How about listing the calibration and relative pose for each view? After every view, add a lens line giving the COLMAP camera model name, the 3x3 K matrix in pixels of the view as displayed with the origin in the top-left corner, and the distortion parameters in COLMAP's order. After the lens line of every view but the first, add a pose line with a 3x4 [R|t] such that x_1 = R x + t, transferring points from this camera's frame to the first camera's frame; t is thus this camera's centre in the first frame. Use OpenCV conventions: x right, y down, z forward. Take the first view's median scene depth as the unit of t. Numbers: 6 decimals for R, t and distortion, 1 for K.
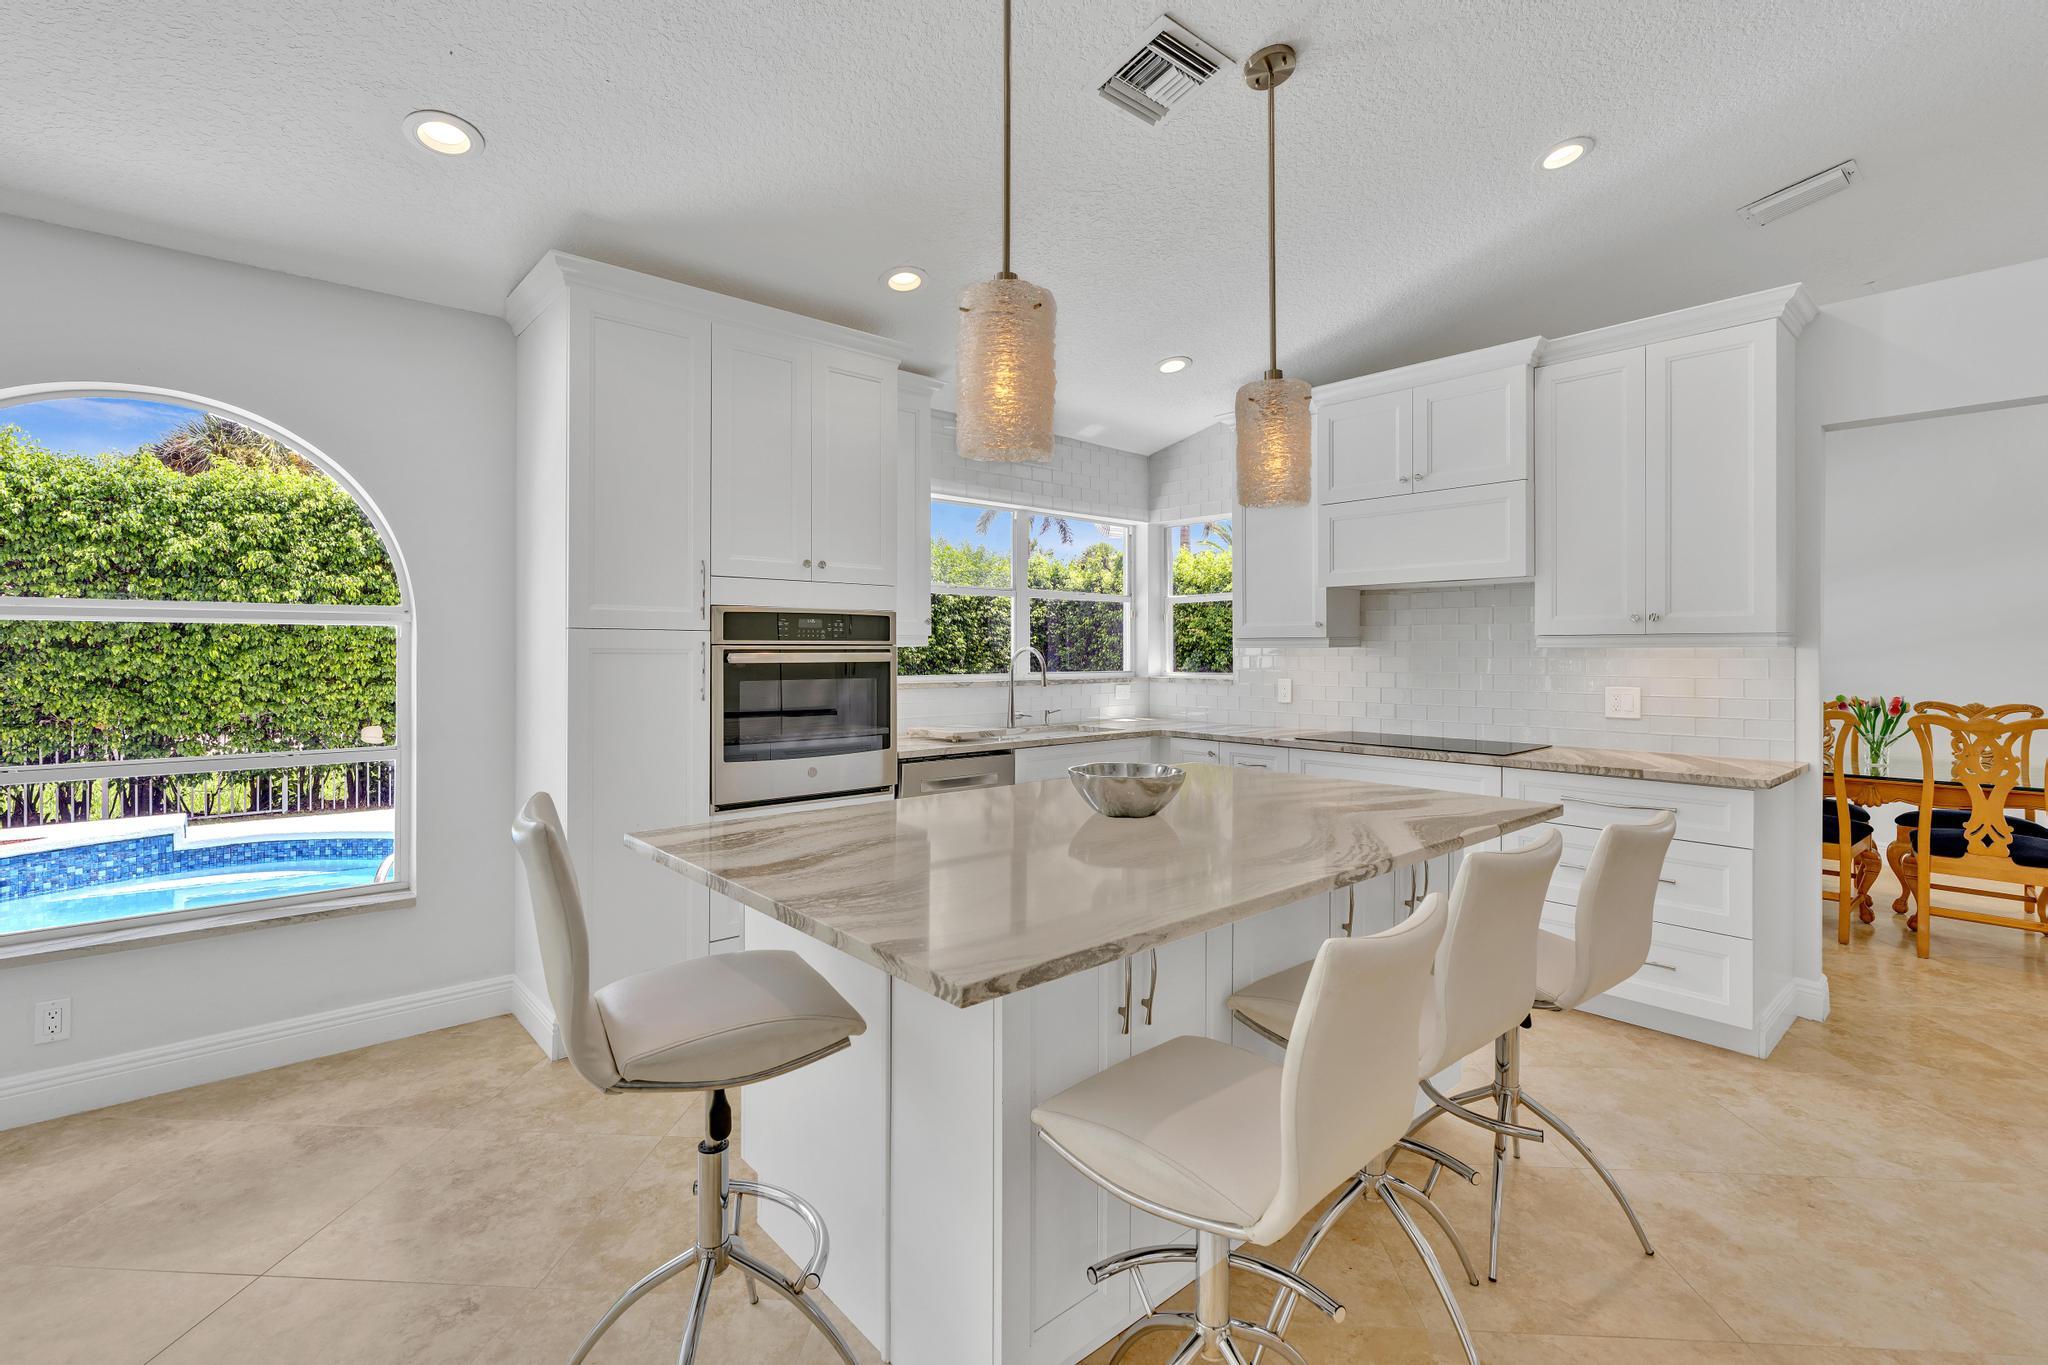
lens RADIAL K [[926.7, 0, 1015.9], [0, 926.7, 646.4], [0, 0, 1]] dist [0.003426, 0.000421]
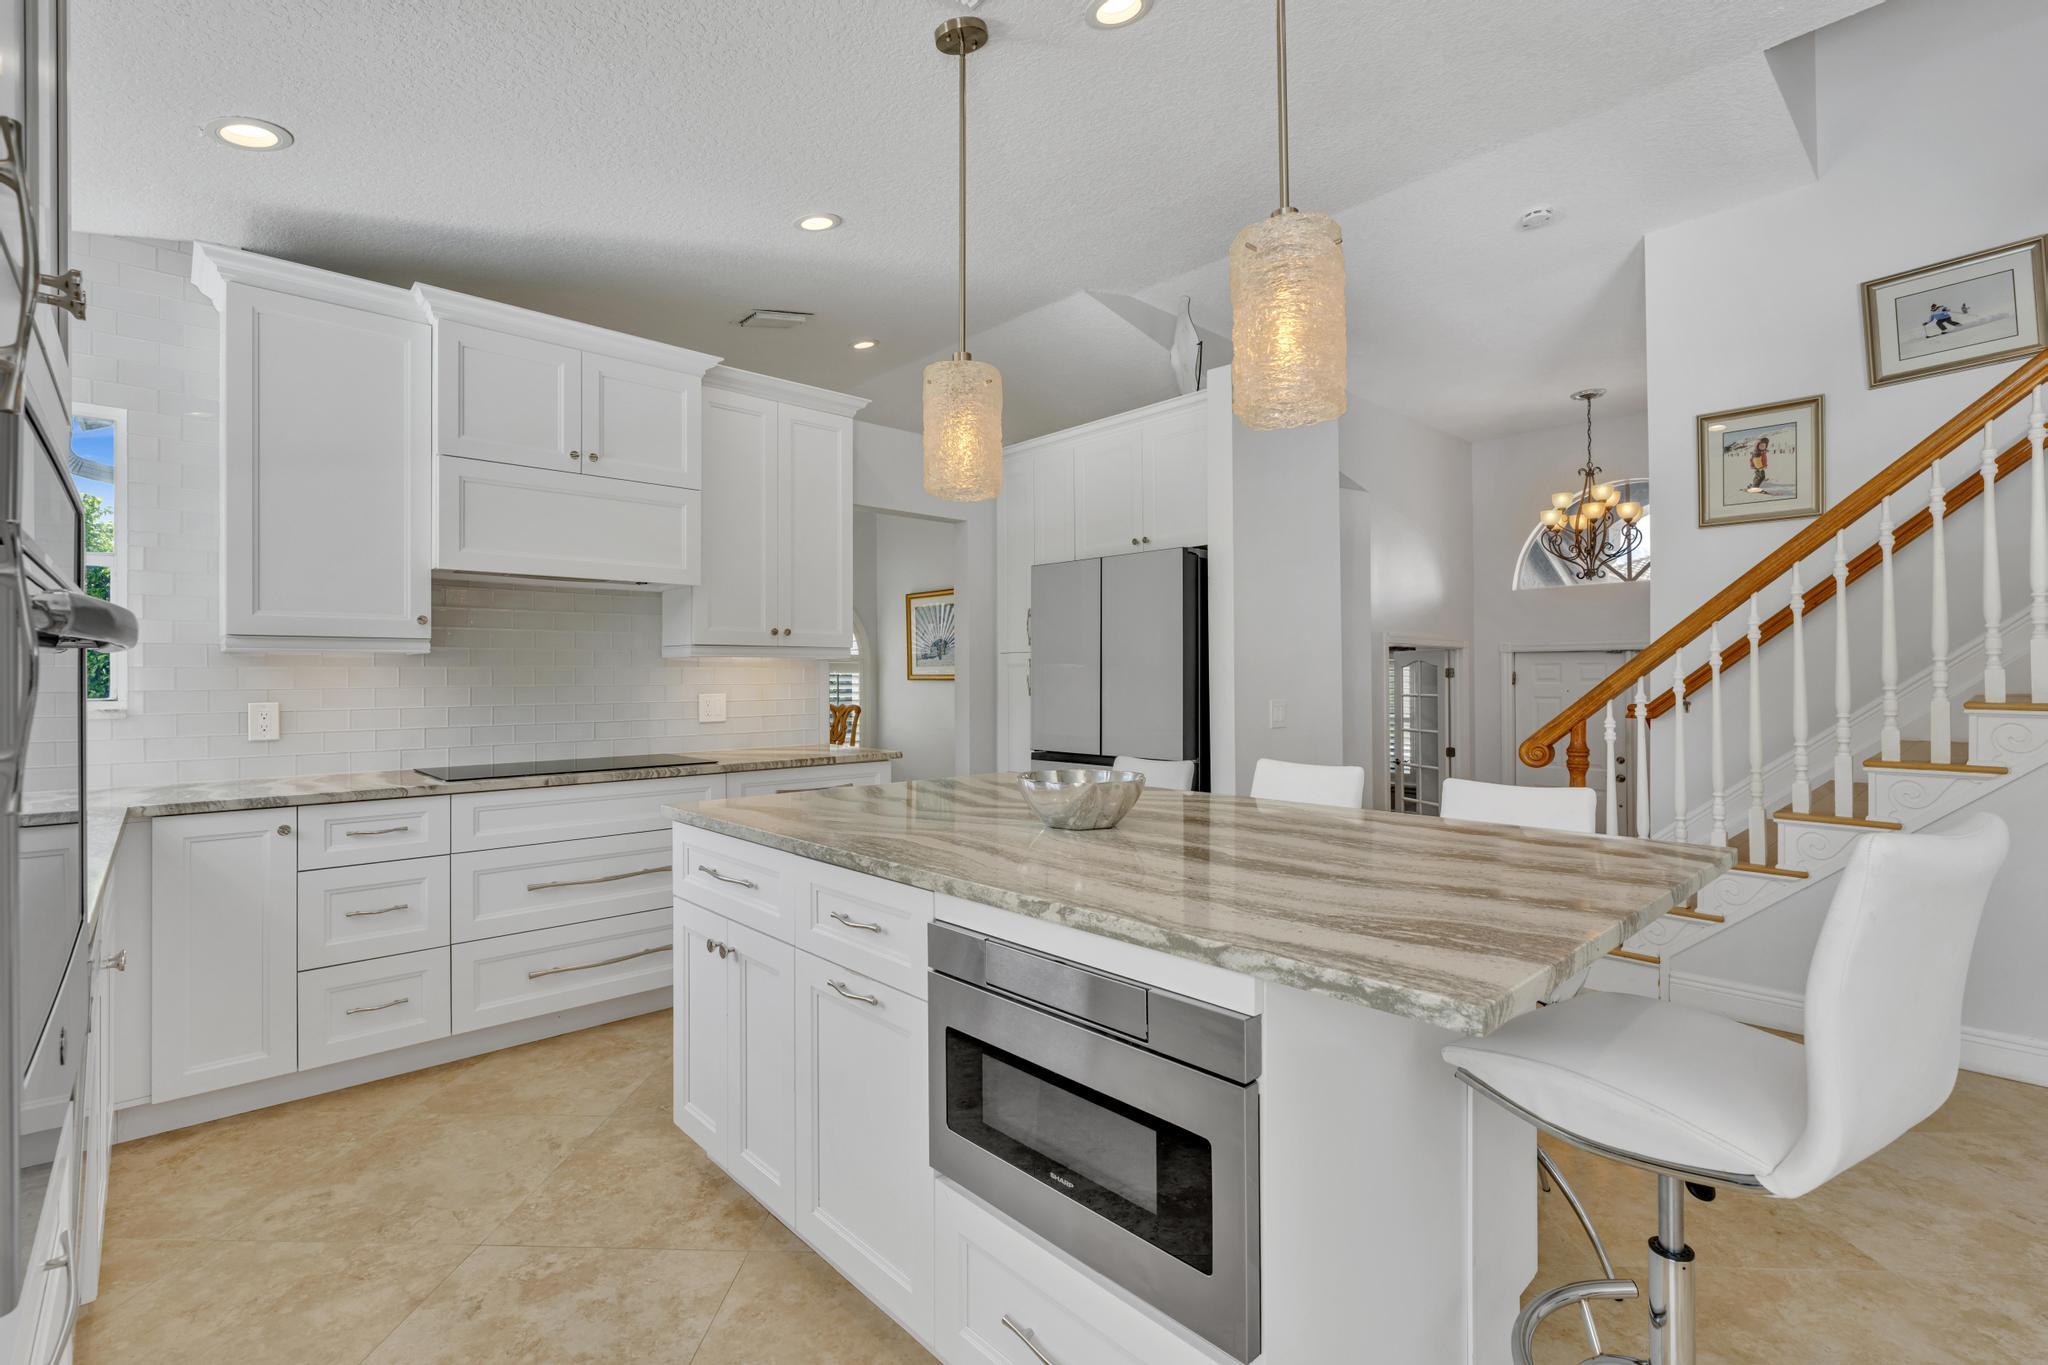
lens RADIAL K [[926.7, 0, 1018.0], [0, 926.7, 677.8], [0, 0, 1]] dist [0.003426, 0.000421]
pose [[-0.029153, 0.001785, 0.999573, -0.442878], [0.004137, 0.999990, -0.001665, 0.026200], [-0.999566, 0.004087, -0.029161, 0.634737]]
